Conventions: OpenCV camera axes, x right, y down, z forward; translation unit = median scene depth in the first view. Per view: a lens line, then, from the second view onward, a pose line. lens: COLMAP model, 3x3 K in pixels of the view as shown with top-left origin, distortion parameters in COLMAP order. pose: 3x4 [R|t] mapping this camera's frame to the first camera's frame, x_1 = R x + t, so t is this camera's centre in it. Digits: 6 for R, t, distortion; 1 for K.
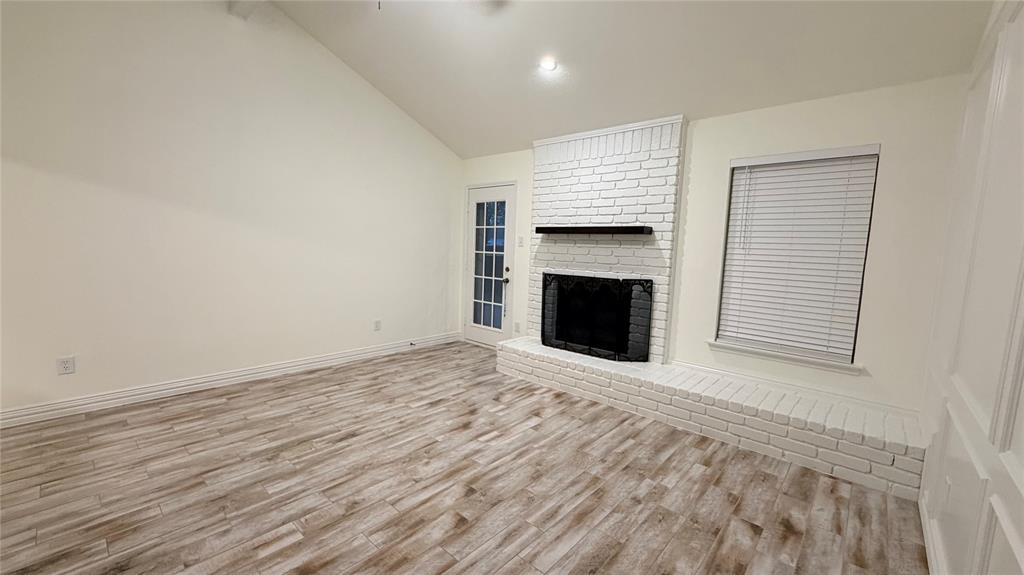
lens RADIAL K [[406.8, 0, 505.0], [0, 406.8, 291.5], [0, 0, 1]] dist [0.000448, 0.001162]
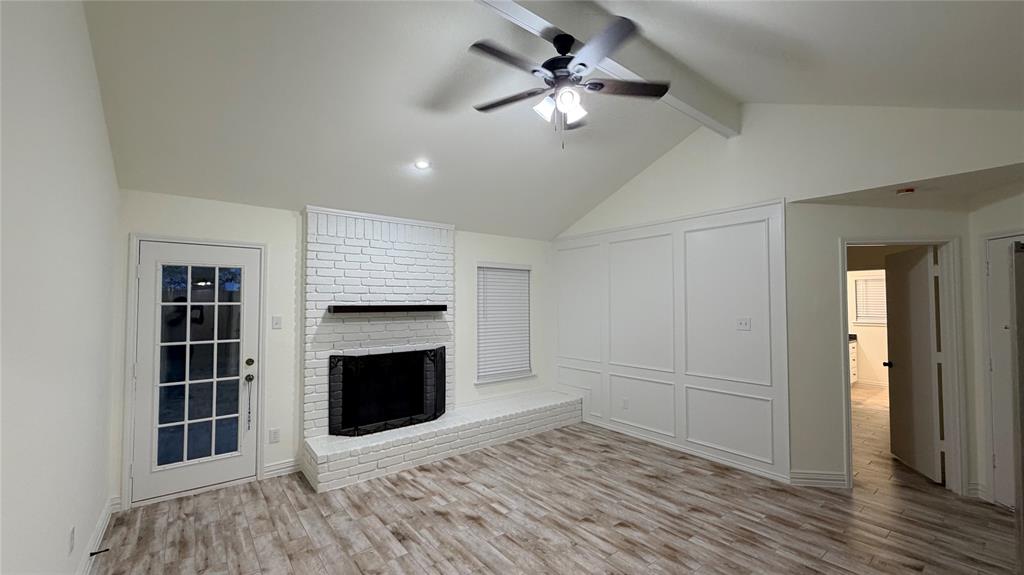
lens RADIAL K [[406.8, 0, 514.2], [0, 406.8, 292.4], [0, 0, 1]] dist [0.000448, 0.001162]
pose [[0.161957, -0.006738, 0.986775, -0.901627], [0.118769, 0.992841, -0.012714, -0.160776], [-0.979624, 0.119257, 0.161598, 0.590478]]
